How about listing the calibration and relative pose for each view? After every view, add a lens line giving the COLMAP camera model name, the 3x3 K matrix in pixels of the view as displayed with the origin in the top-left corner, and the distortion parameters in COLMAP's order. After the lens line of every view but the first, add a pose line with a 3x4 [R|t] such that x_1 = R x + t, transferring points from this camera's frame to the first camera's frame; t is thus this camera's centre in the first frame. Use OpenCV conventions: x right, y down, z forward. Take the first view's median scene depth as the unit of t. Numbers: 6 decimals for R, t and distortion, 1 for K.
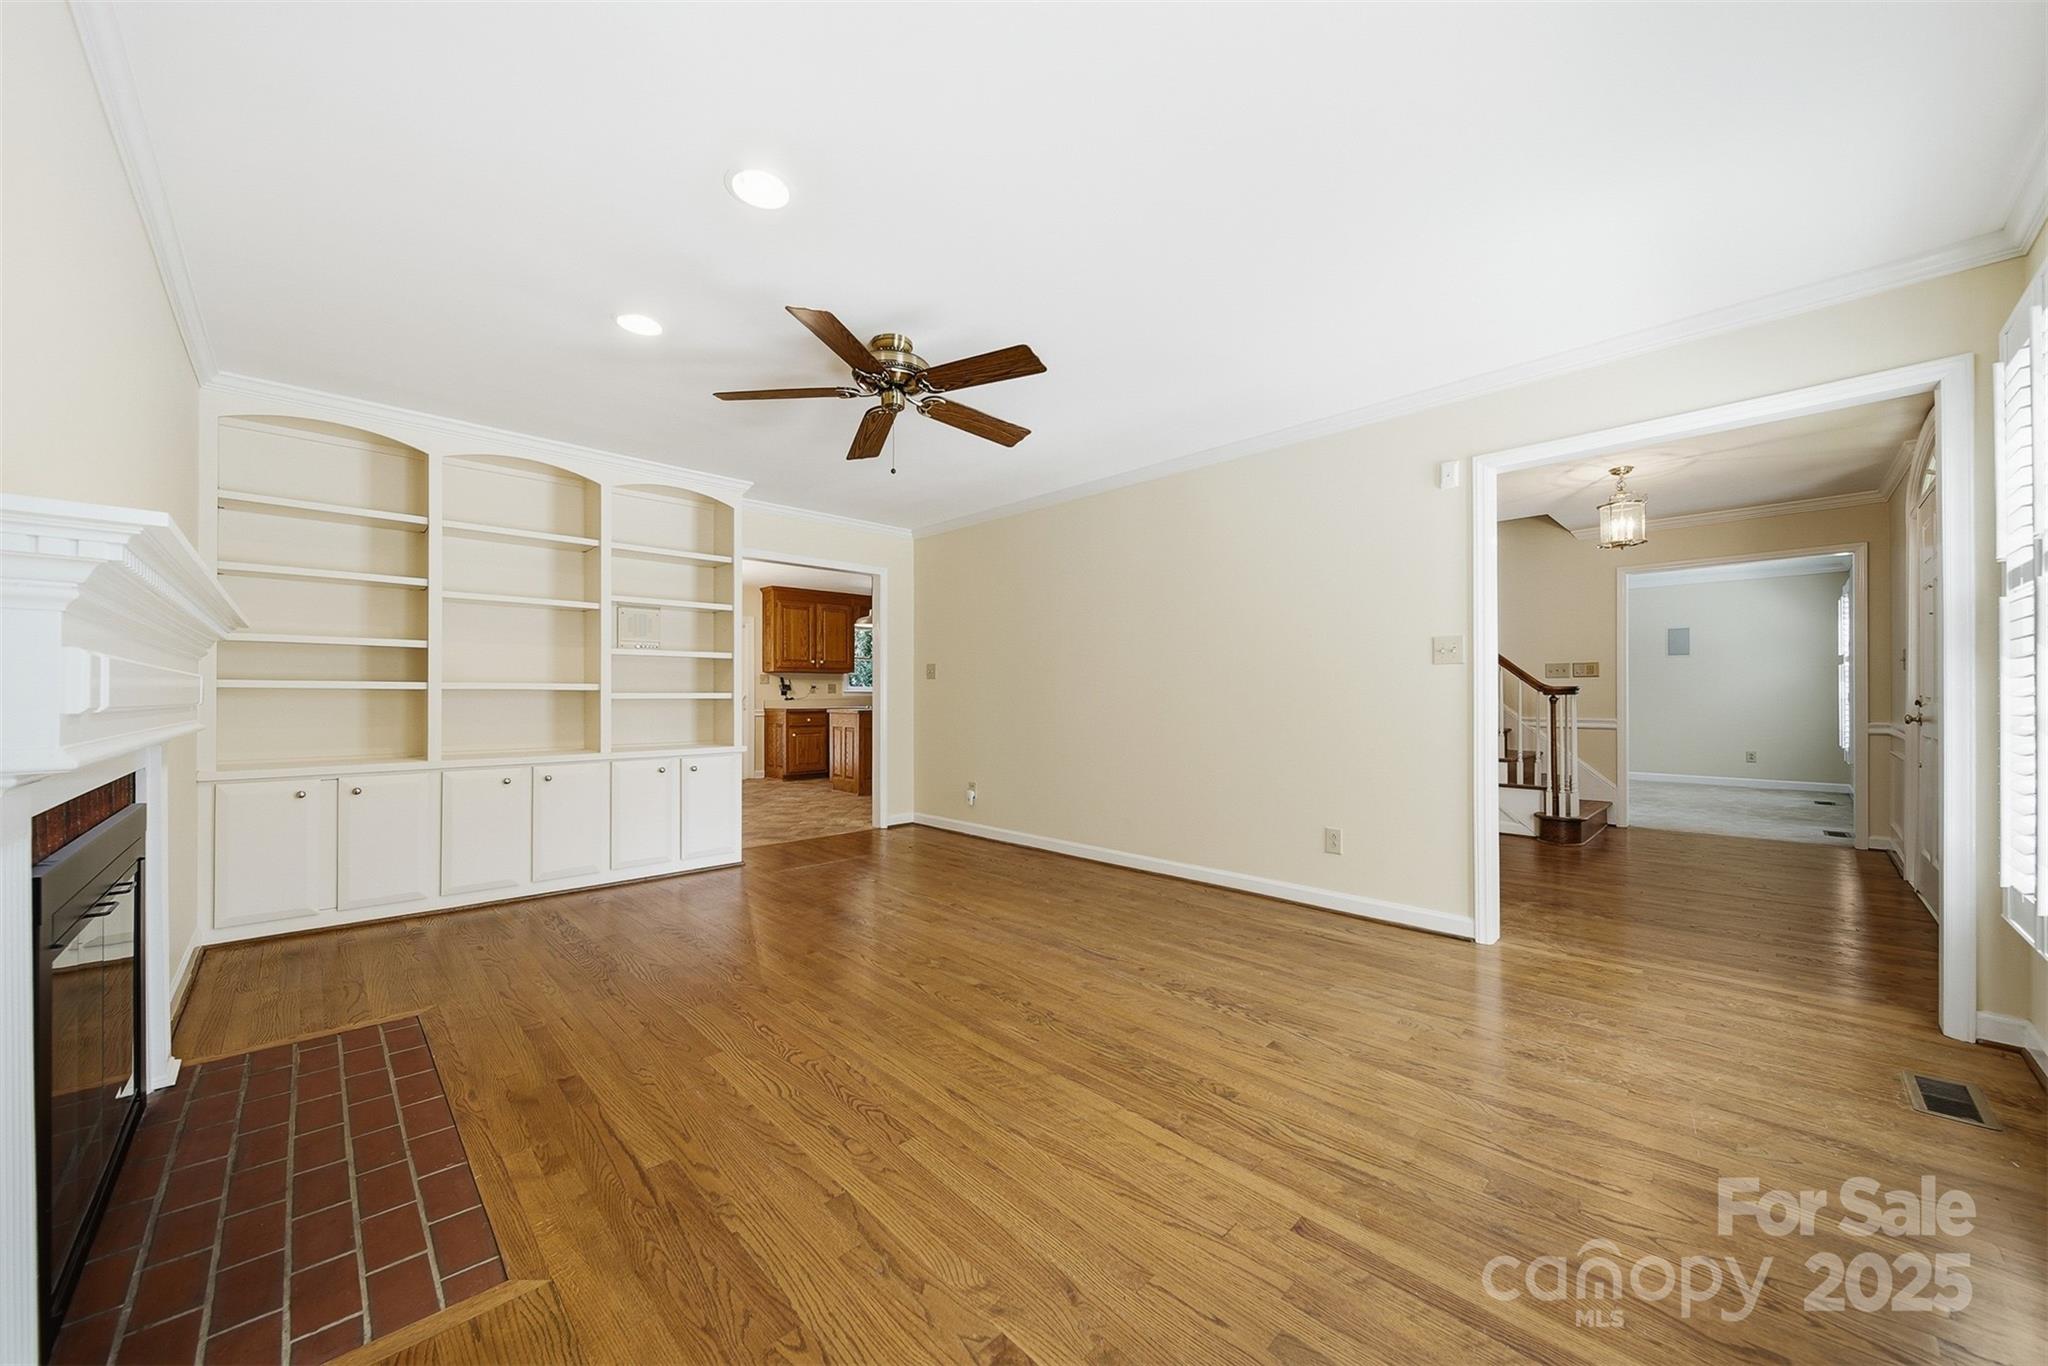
lens RADIAL K [[736.5, 0, 1020.4], [0, 736.5, 691.4], [0, 0, 1]] dist [-0.000979, -0.000383]
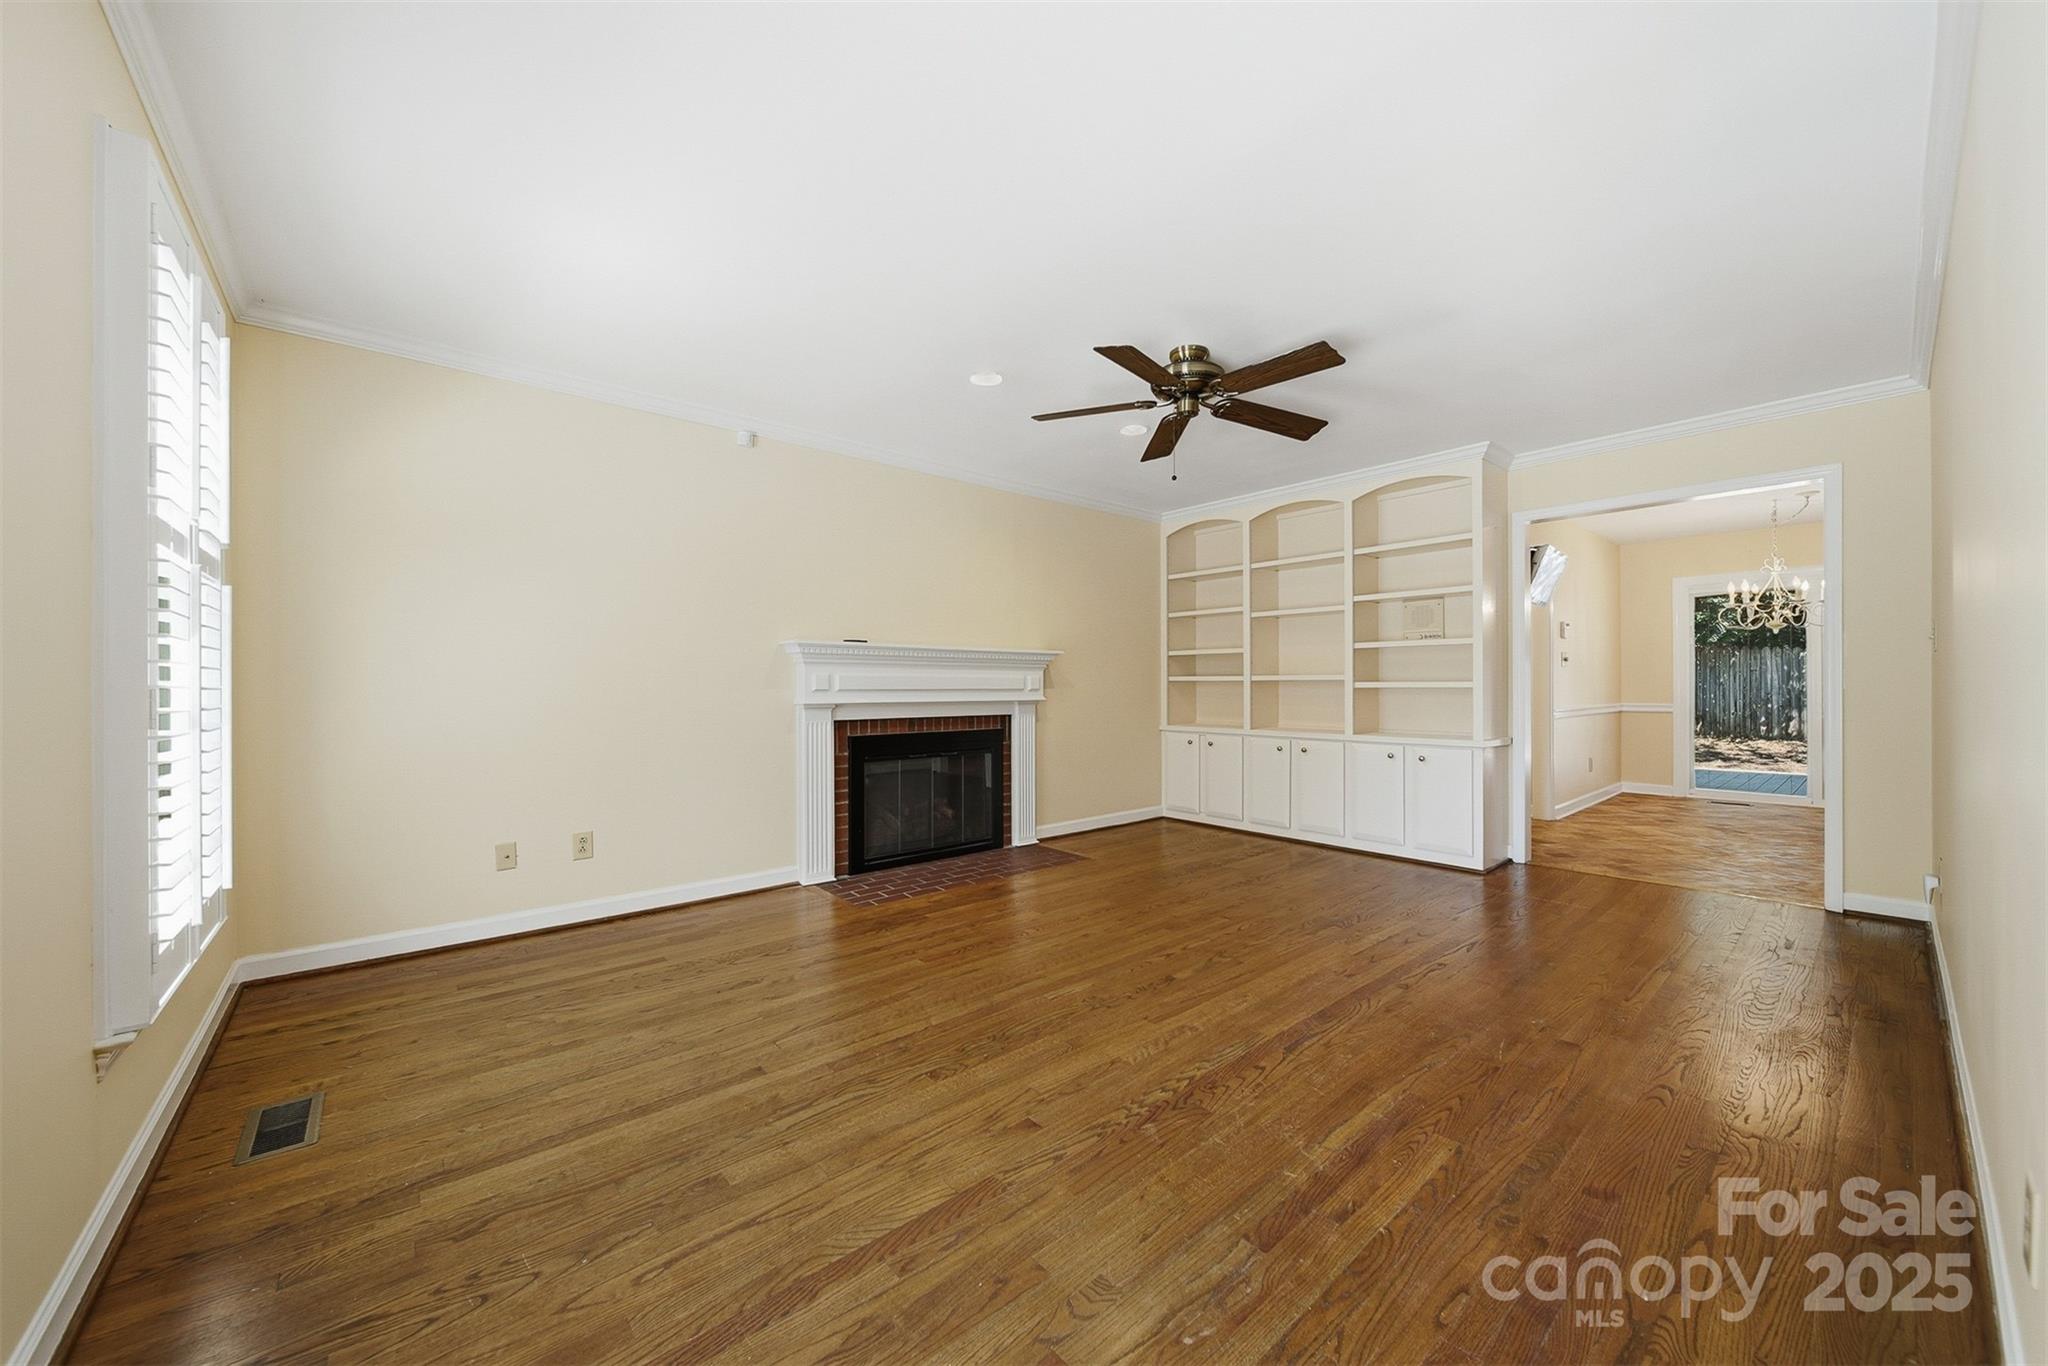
lens RADIAL K [[736.5, 0, 1023.7], [0, 736.5, 682.5], [0, 0, 1]] dist [-0.000979, -0.000383]
pose [[-0.056608, -0.002449, -0.998394, 1.203929], [0.005569, 0.999981, -0.002768, 0.004732], [0.998381, -0.005716, -0.056593, 1.096579]]
